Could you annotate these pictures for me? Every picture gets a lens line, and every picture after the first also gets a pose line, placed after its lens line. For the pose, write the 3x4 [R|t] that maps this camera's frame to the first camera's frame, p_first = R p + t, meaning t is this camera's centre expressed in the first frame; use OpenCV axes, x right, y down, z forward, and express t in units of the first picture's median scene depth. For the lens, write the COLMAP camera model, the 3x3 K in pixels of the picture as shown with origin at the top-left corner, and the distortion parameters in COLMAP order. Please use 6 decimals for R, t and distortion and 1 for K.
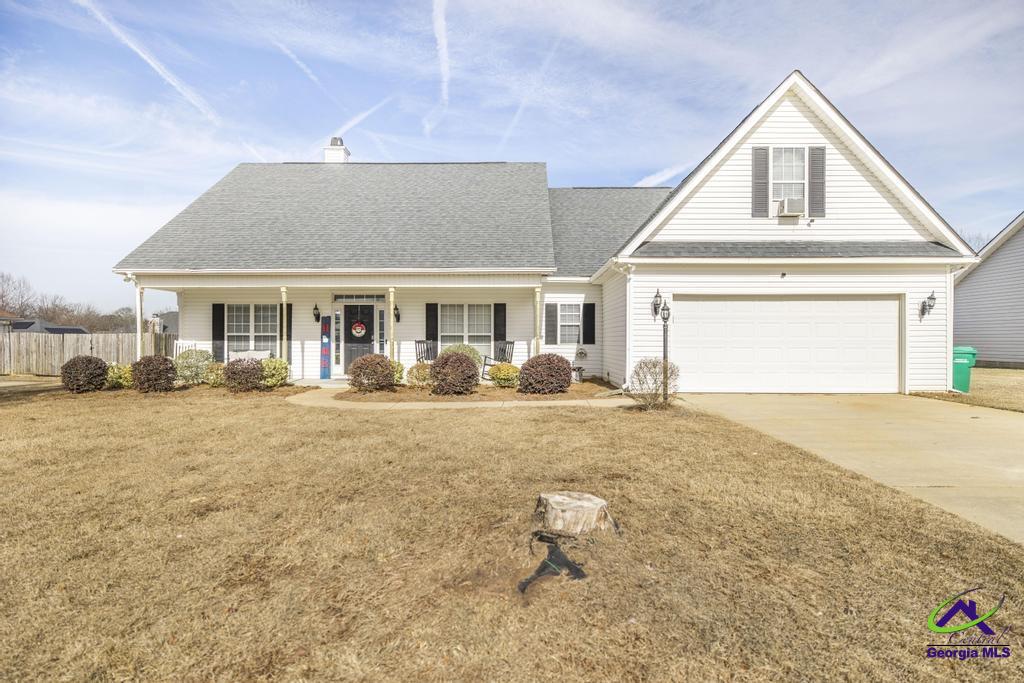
lens RADIAL K [[542.9, 0, 512.0], [0, 542.9, 336.7], [0, 0, 1]] dist [0.008780, -0.002441]
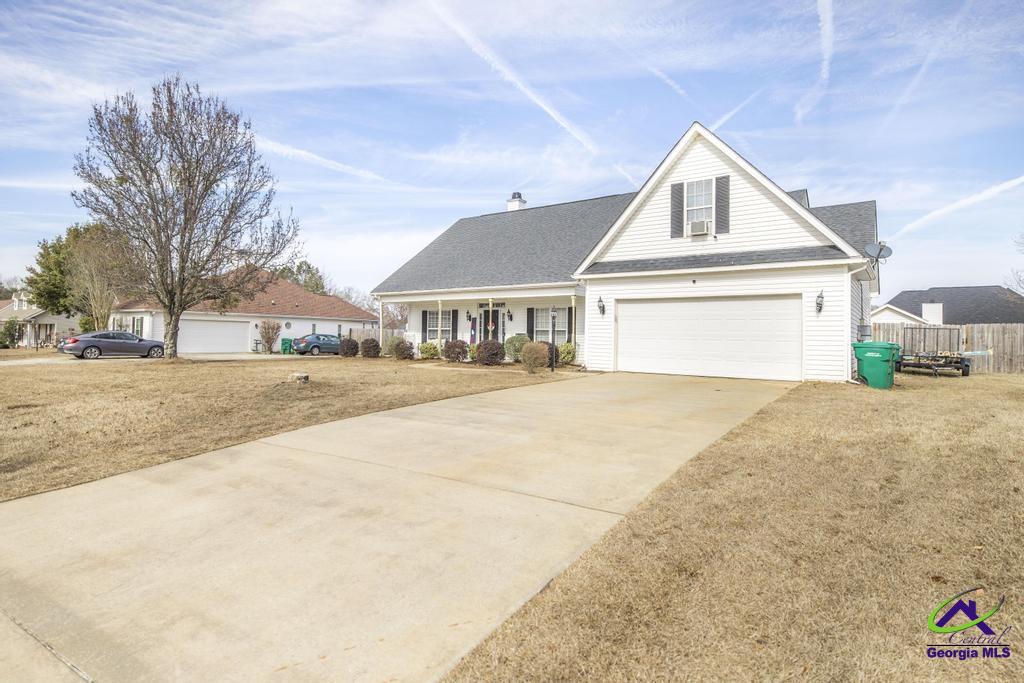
lens RADIAL K [[532.4, 0, 513.3], [0, 532.4, 326.5], [0, 0, 1]] dist [0.023291, 0.000128]
pose [[0.816422, 0.003167, -0.577447, 0.632059], [-0.017187, 0.999675, -0.018817, 0.015054], [0.577200, 0.025287, 0.816211, -0.179292]]
